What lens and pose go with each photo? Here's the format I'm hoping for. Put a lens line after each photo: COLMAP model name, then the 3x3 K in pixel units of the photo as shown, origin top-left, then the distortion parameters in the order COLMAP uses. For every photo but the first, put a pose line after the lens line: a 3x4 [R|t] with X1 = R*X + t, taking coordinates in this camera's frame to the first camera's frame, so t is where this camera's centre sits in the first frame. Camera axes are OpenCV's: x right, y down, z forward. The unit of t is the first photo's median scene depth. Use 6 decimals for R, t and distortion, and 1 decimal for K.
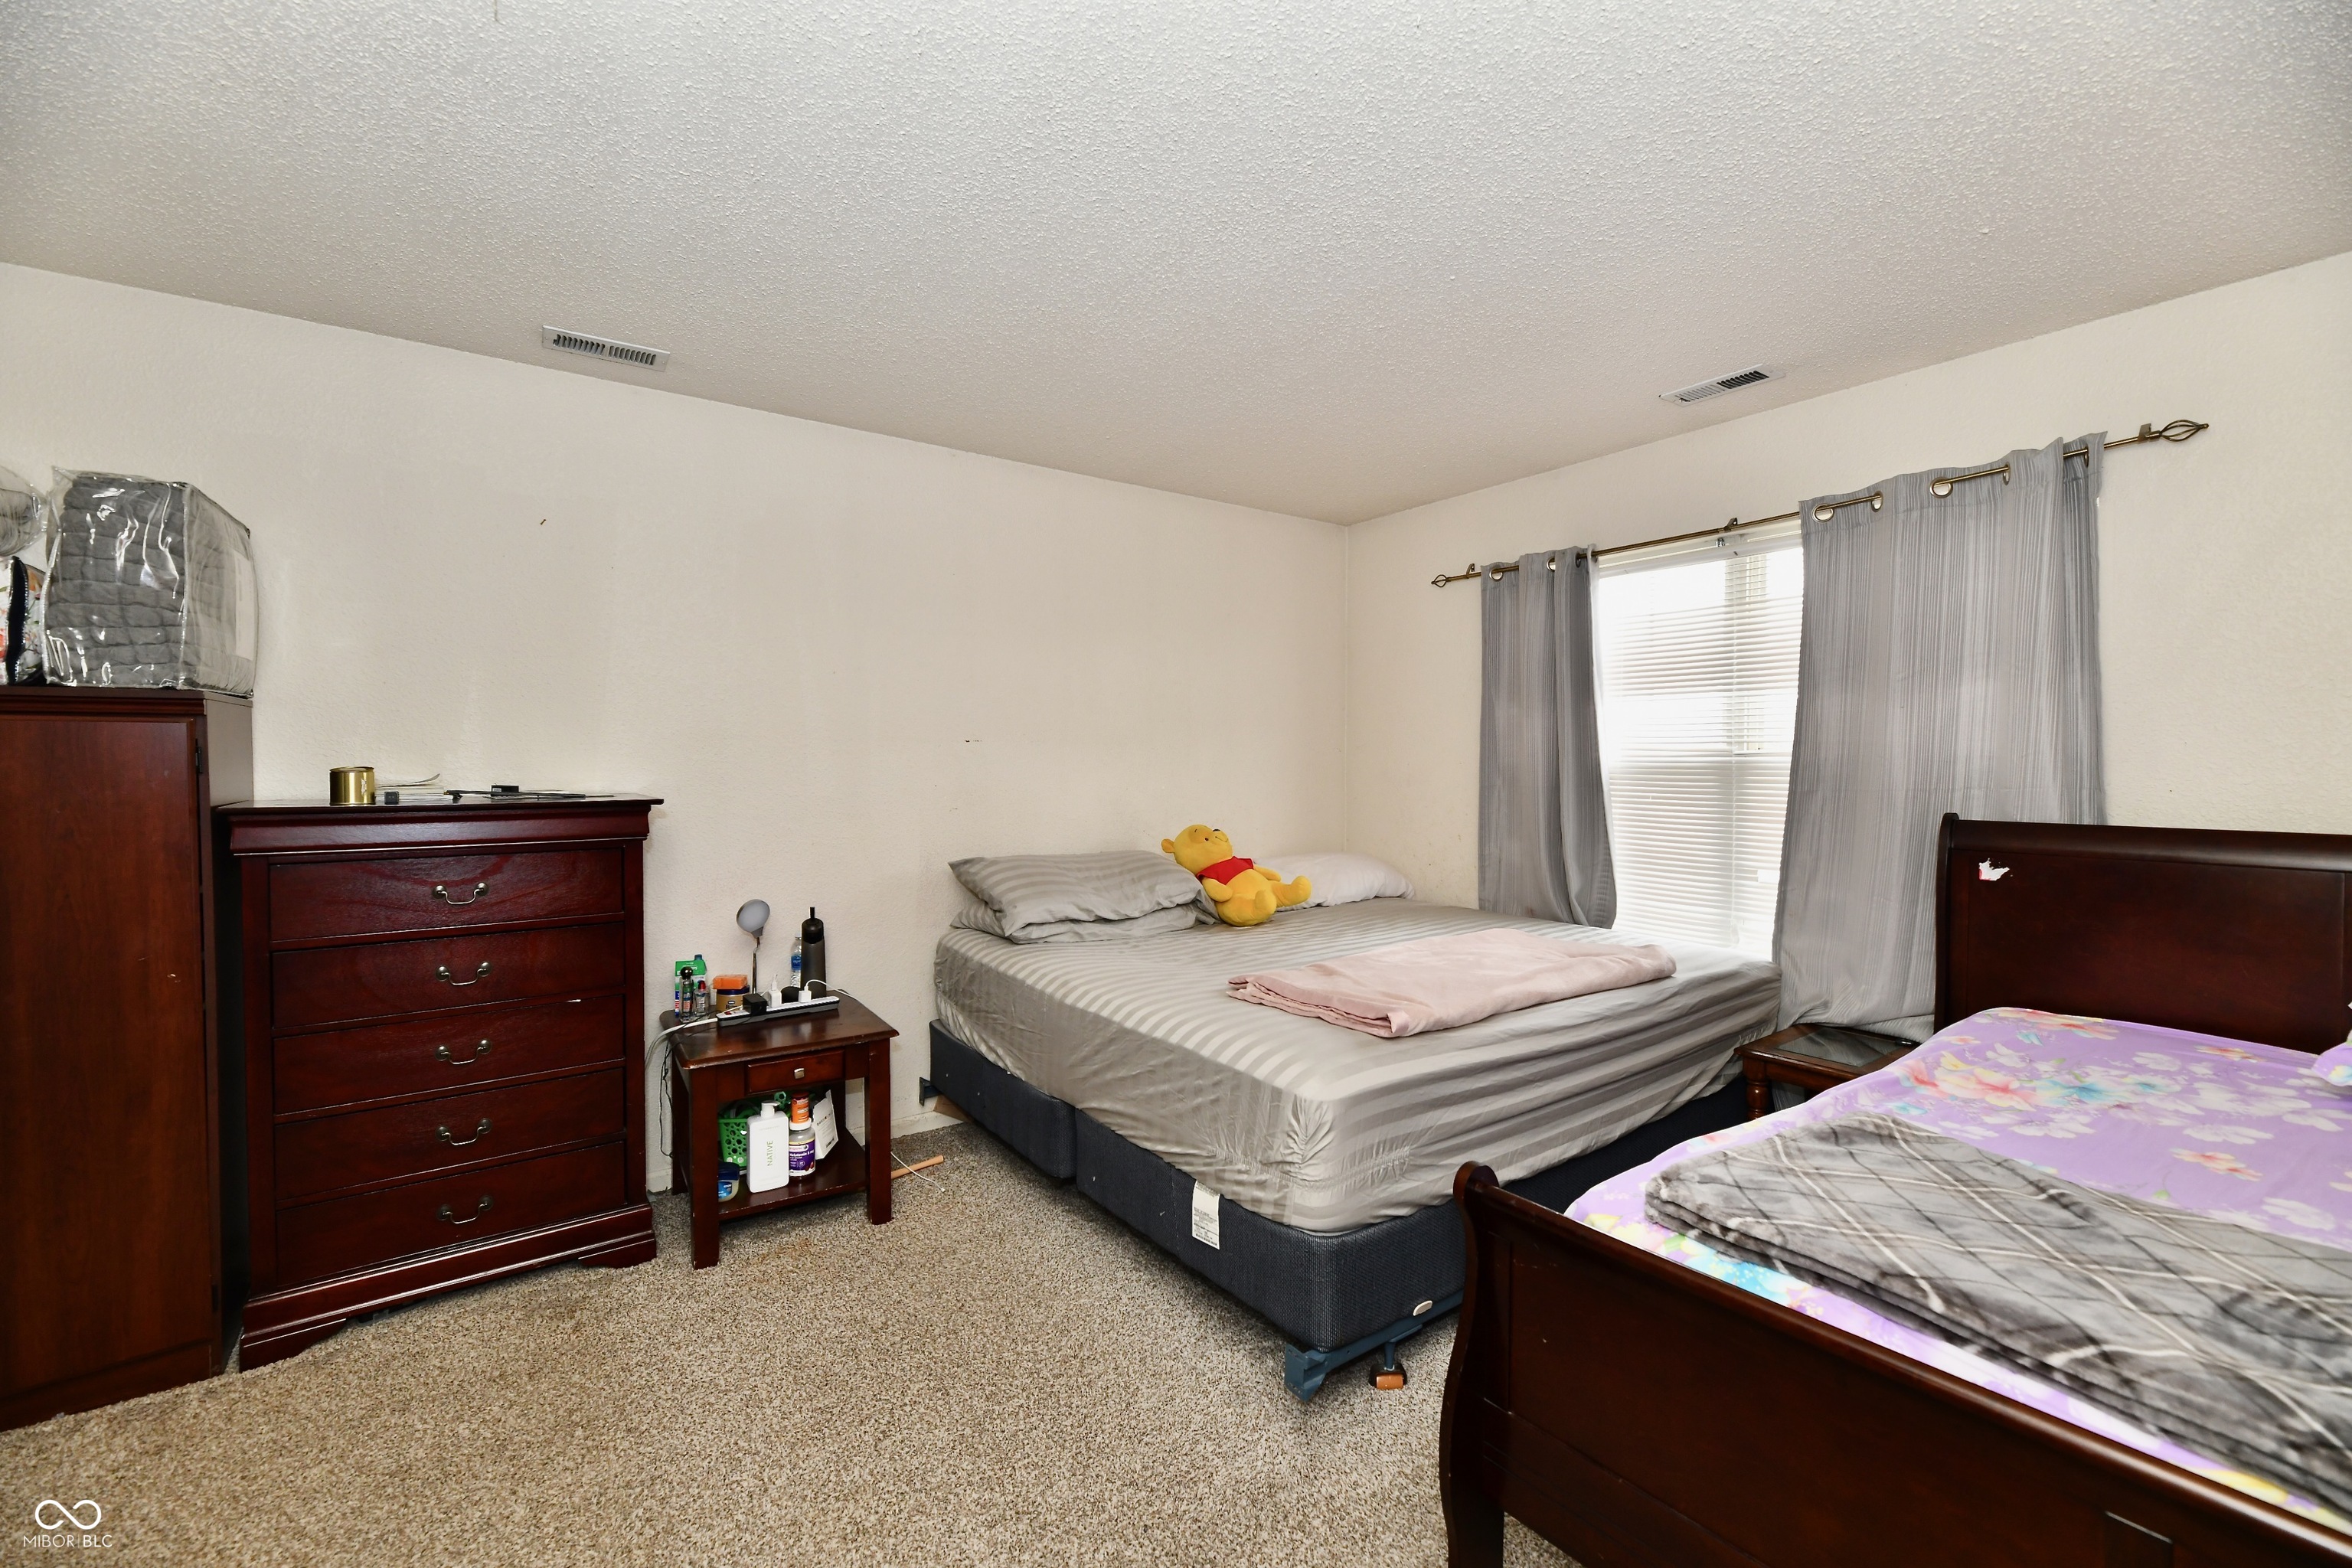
lens RADIAL K [[957.4, 0, 1167.7], [0, 957.4, 773.5], [0, 0, 1]] dist [-0.000042, -0.003791]
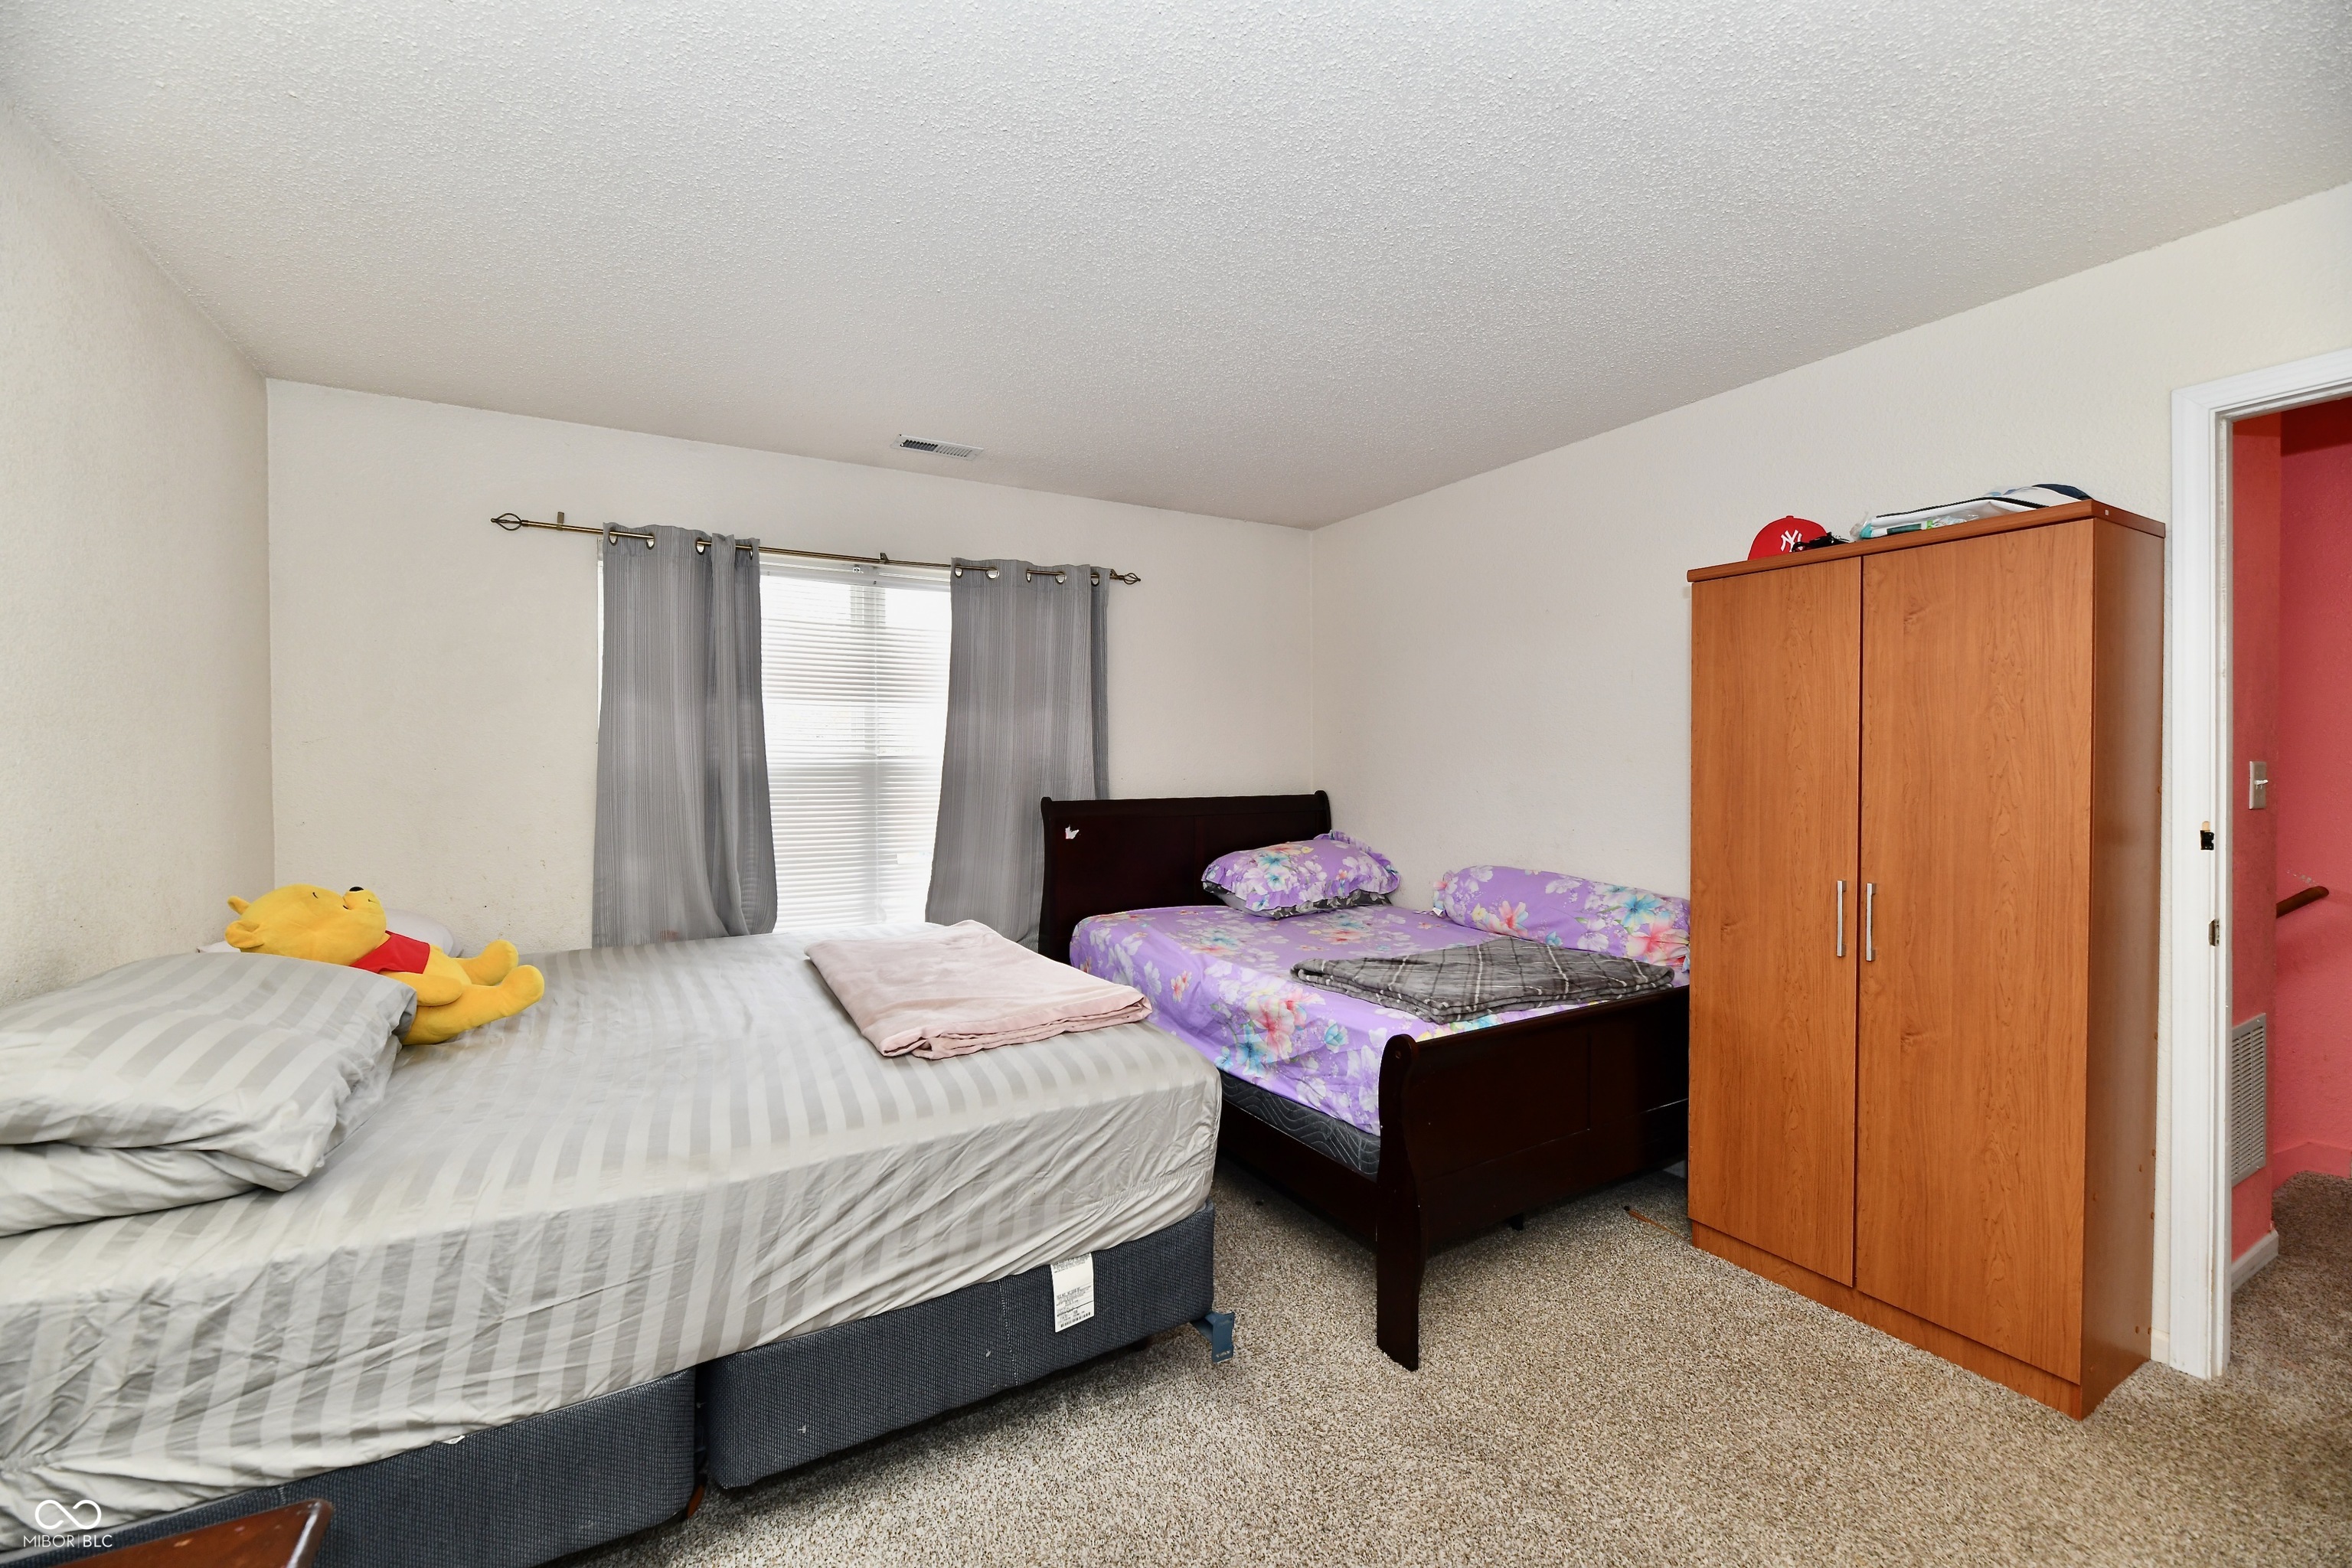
lens RADIAL K [[957.4, 0, 1167.7], [0, 957.4, 773.5], [0, 0, 1]] dist [-0.000042, -0.003791]
pose [[0.089023, -0.011863, 0.995959, -0.649082], [0.015592, 0.999823, 0.010515, -0.008082], [-0.995908, 0.014593, 0.089192, 0.676719]]
